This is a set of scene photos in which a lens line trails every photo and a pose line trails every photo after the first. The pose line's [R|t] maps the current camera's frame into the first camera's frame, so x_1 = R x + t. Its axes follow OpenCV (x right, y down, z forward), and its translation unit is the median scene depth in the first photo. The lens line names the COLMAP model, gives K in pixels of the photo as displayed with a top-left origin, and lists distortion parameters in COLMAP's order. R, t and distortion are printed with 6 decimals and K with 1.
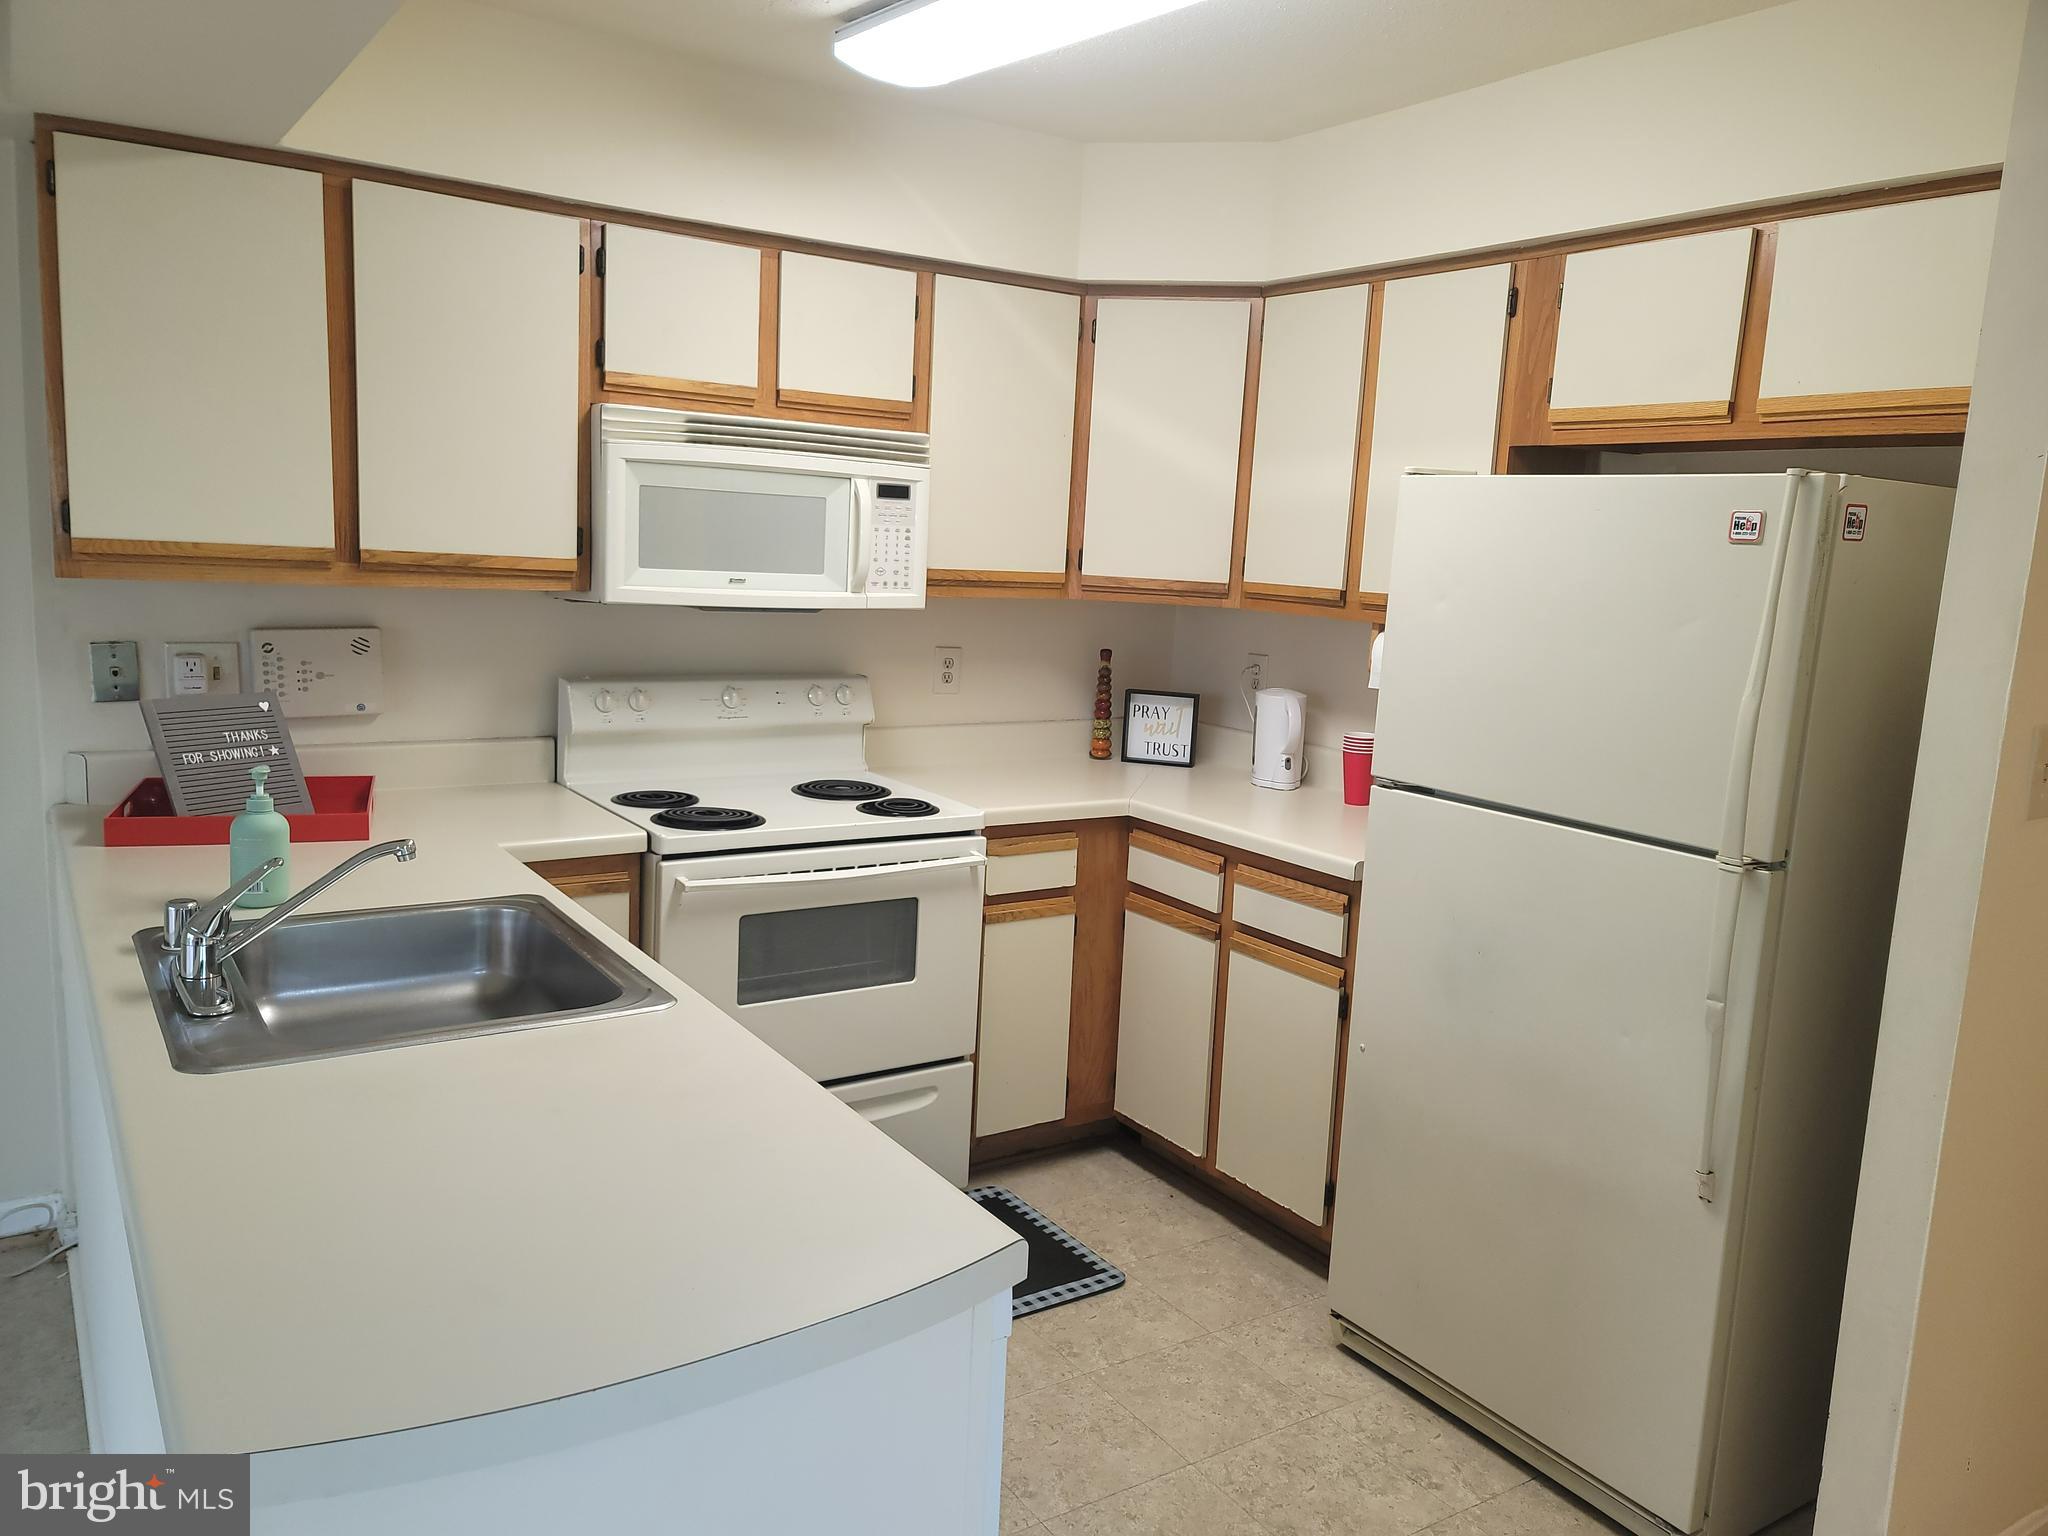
lens RADIAL K [[1501.7, 0, 1025.1], [0, 1501.7, 768.7], [0, 0, 1]] dist [0.074264, -0.060857]
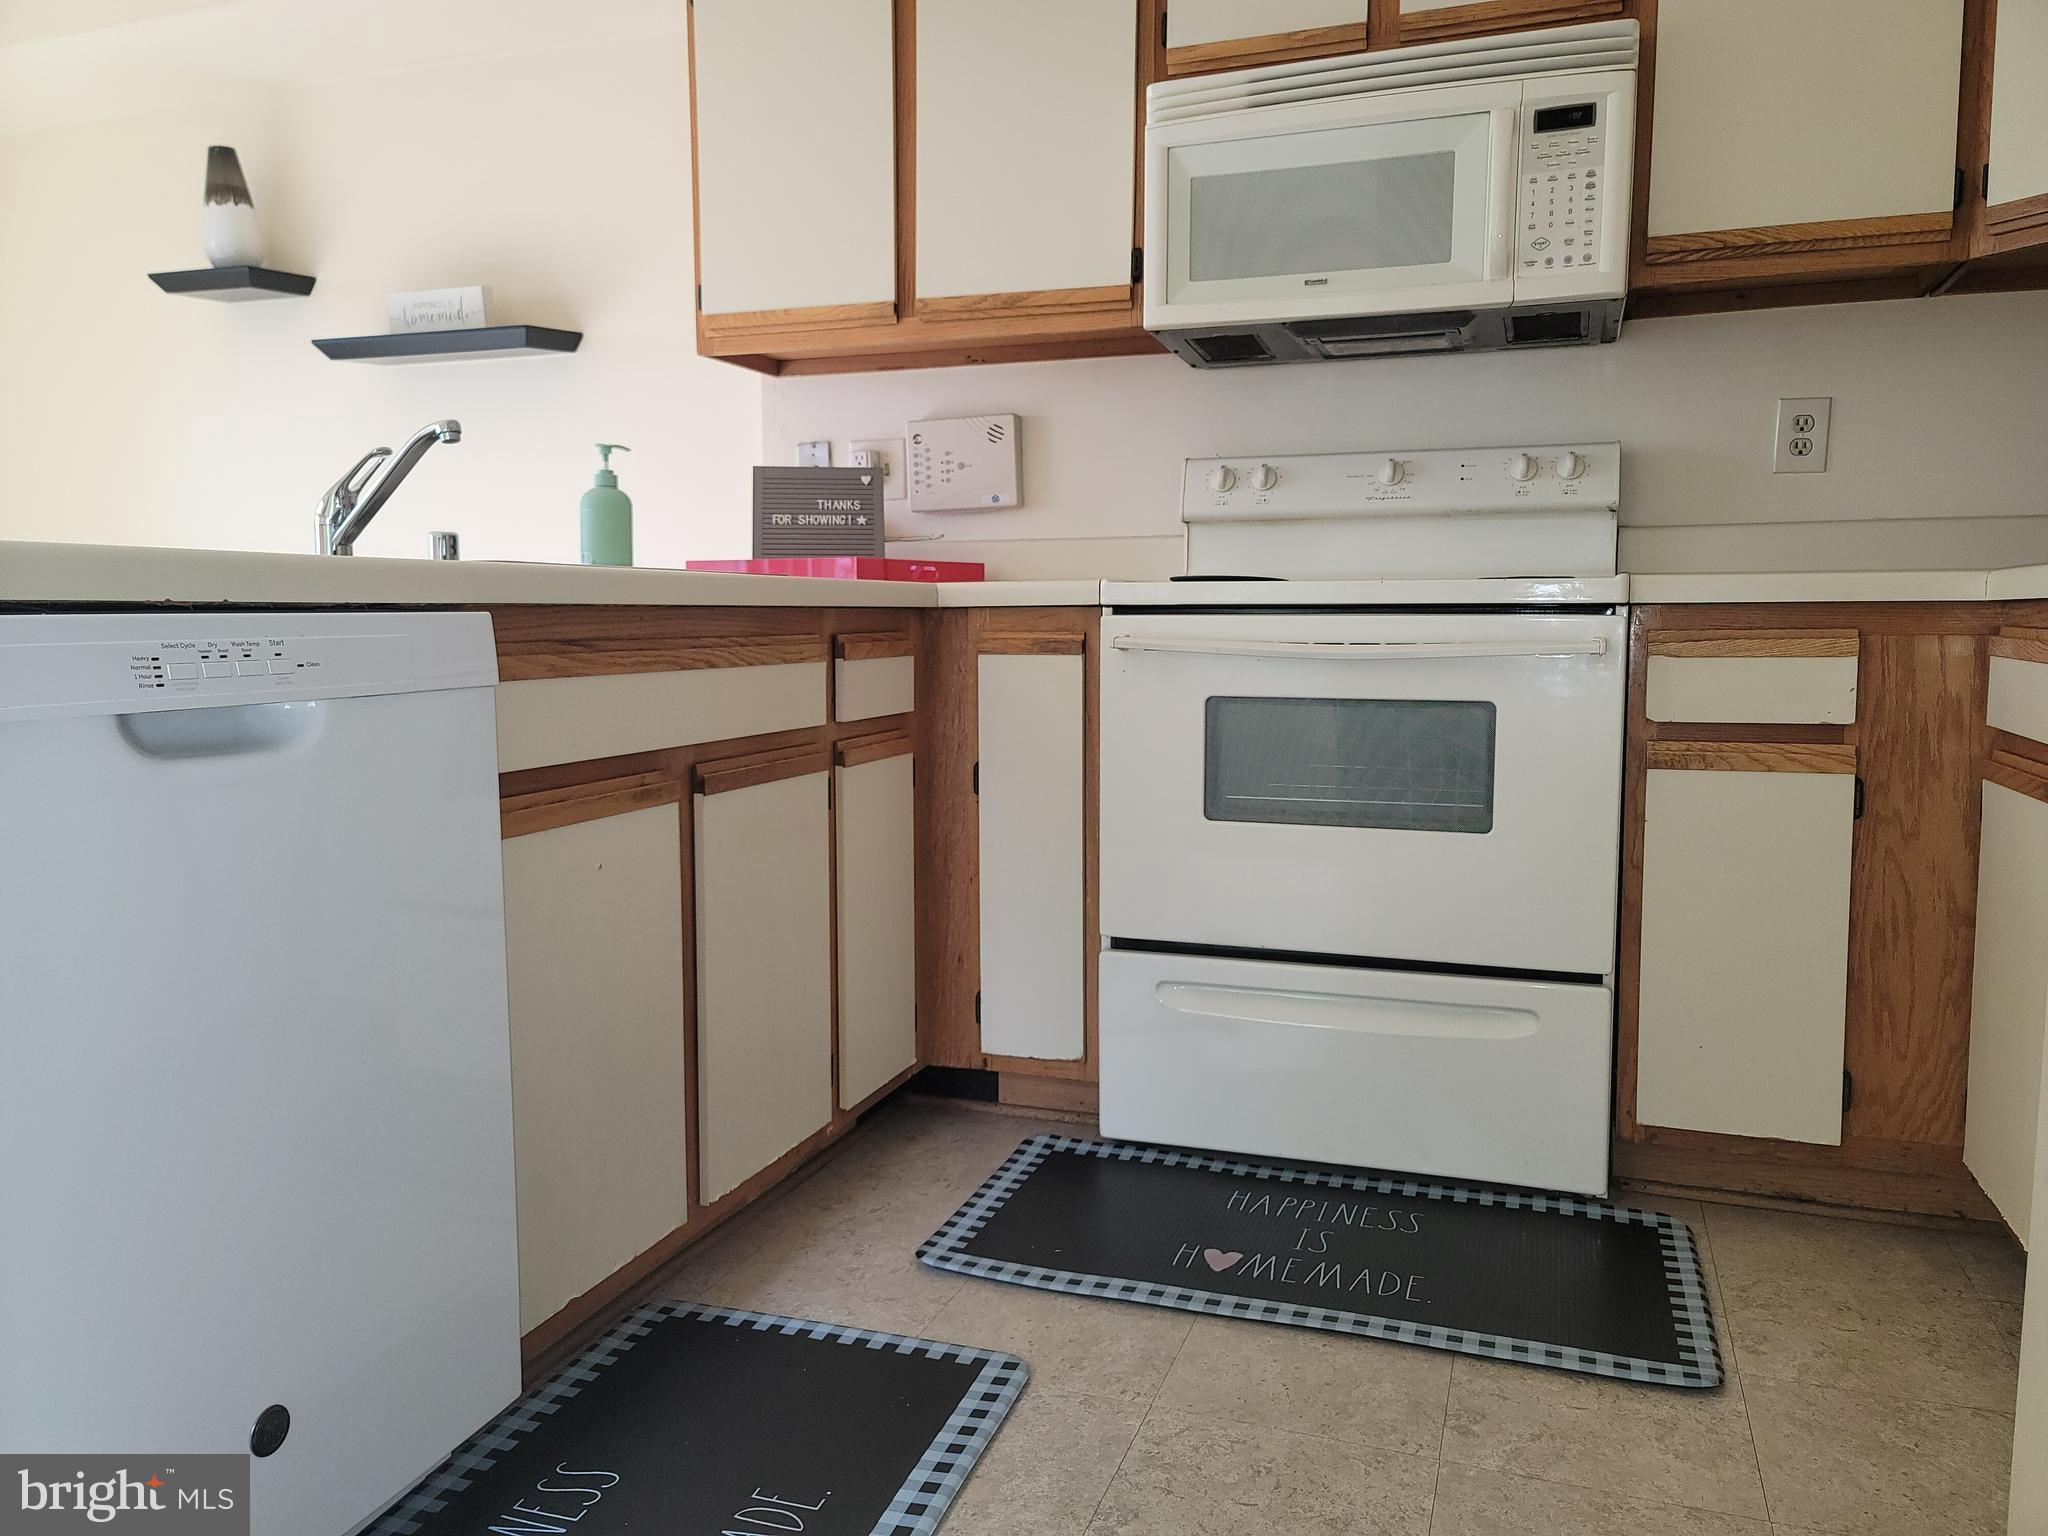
lens RADIAL K [[1501.7, 0, 1024.9], [0, 1501.7, 751.2], [0, 0, 1]] dist [0.074264, -0.060857]
pose [[0.608120, 0.022318, -0.793532, 0.318256], [-0.092039, 0.994846, -0.042554, 0.150194], [0.788492, 0.098914, 0.607039, 0.432784]]
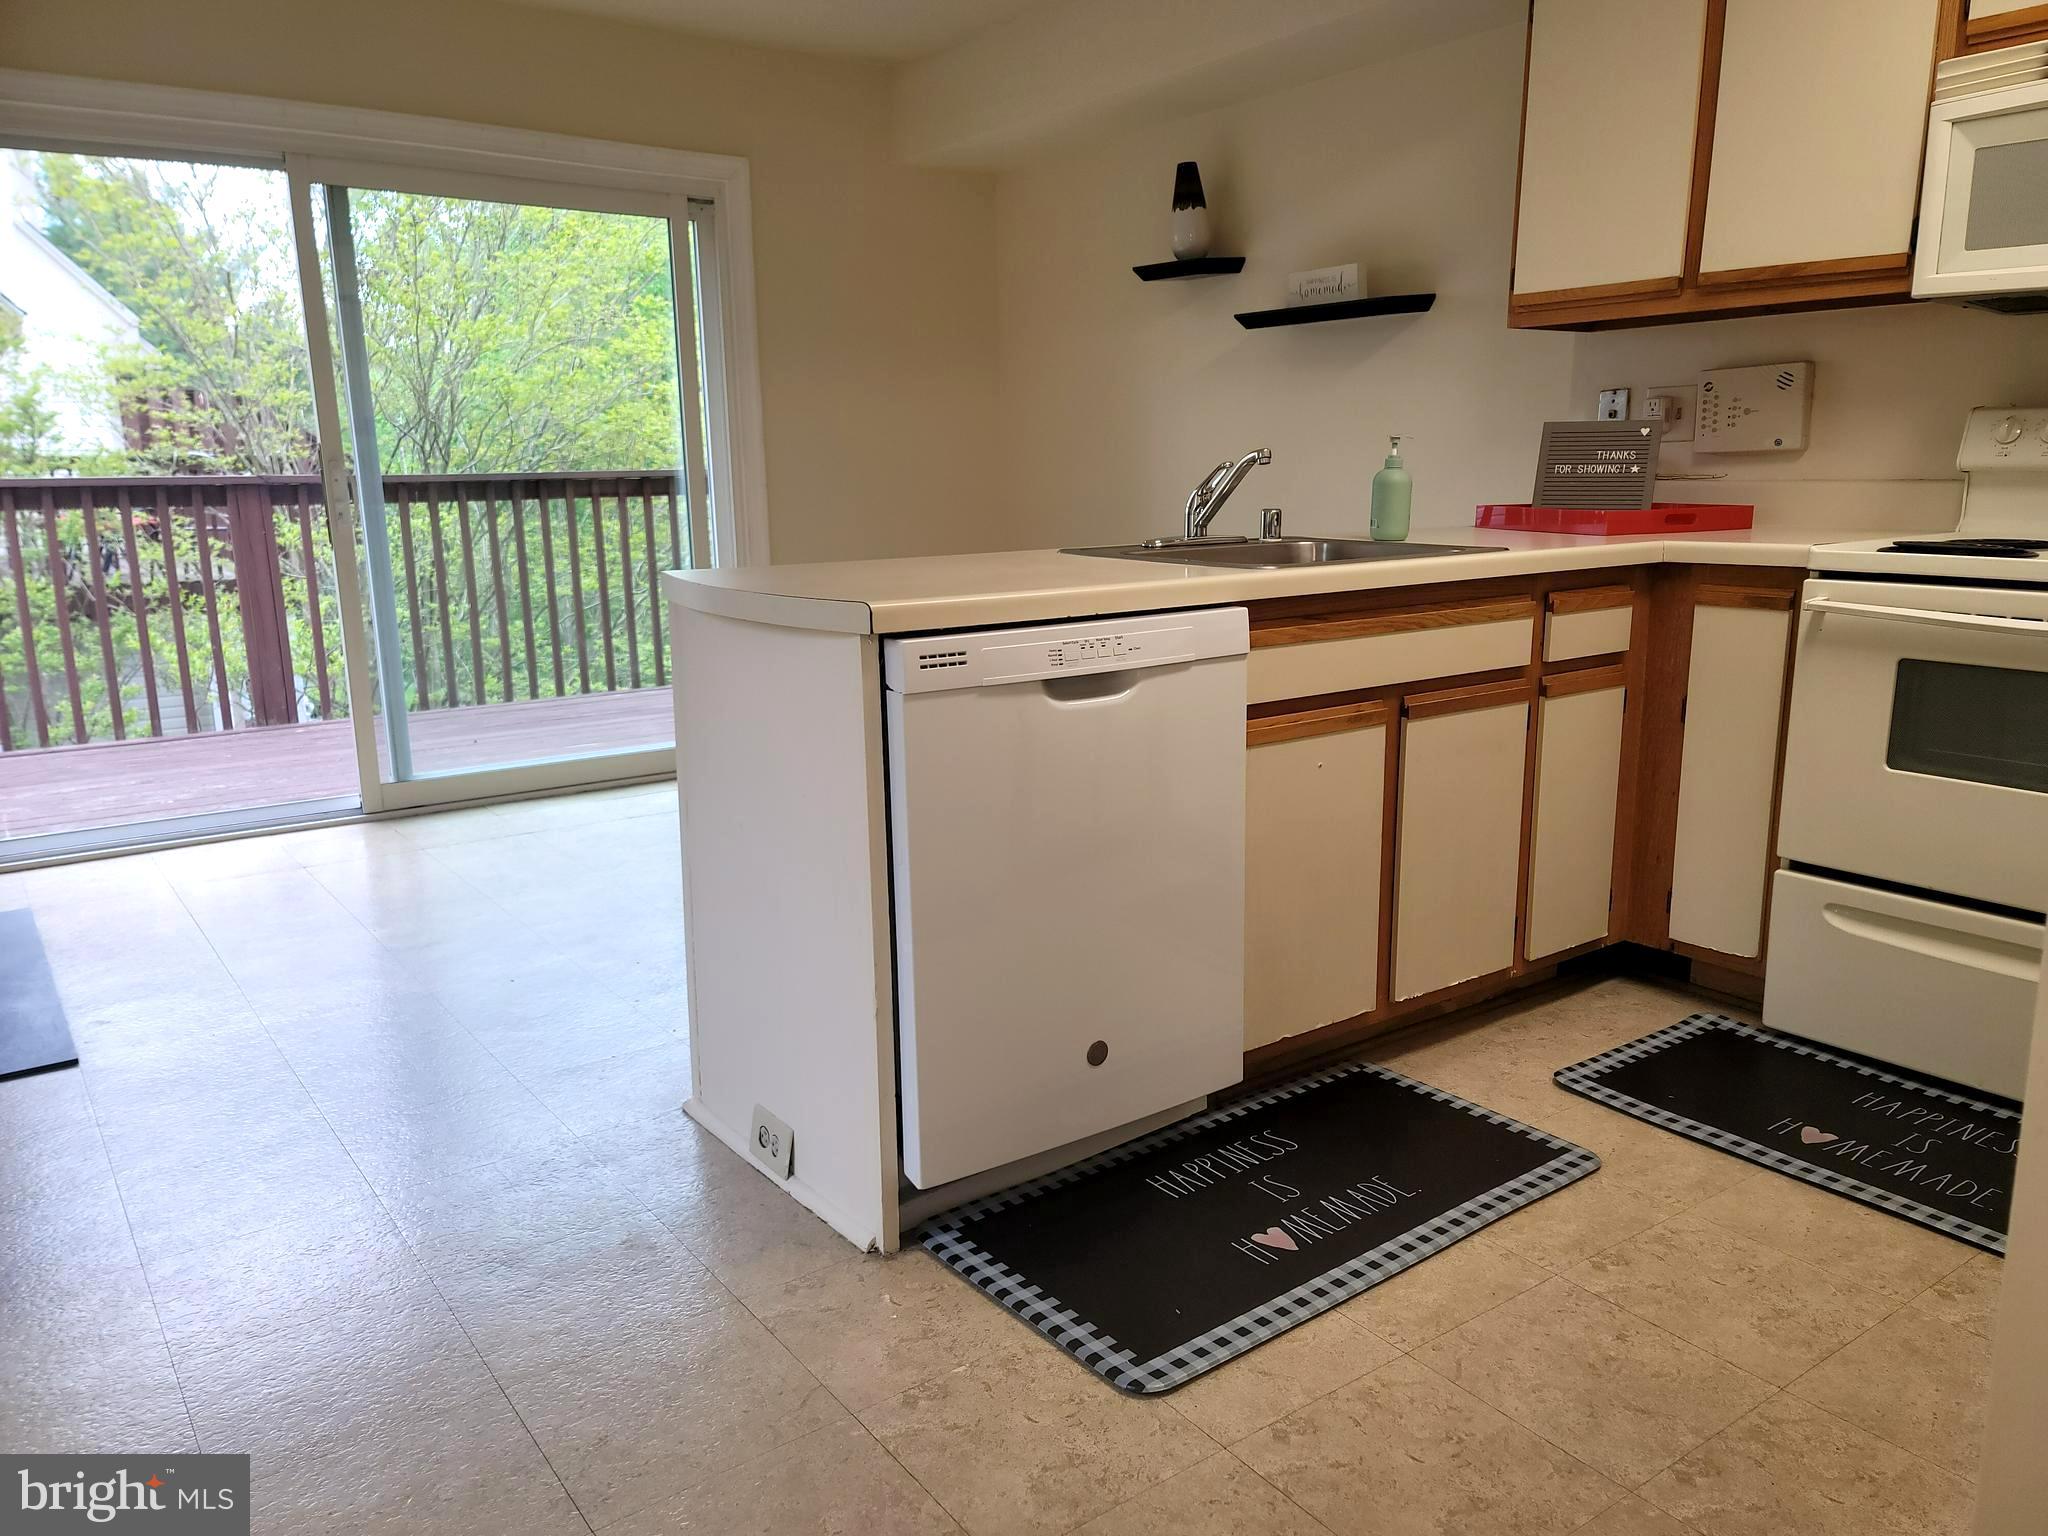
lens RADIAL K [[1501.7, 0, 1043.3], [0, 1501.7, 769.1], [0, 0, 1]] dist [0.074264, -0.060857]
pose [[0.056638, 0.160058, -0.985481, 0.567949], [-0.143786, 0.978084, 0.150593, 0.088561], [0.987987, 0.133169, 0.078410, 0.433815]]
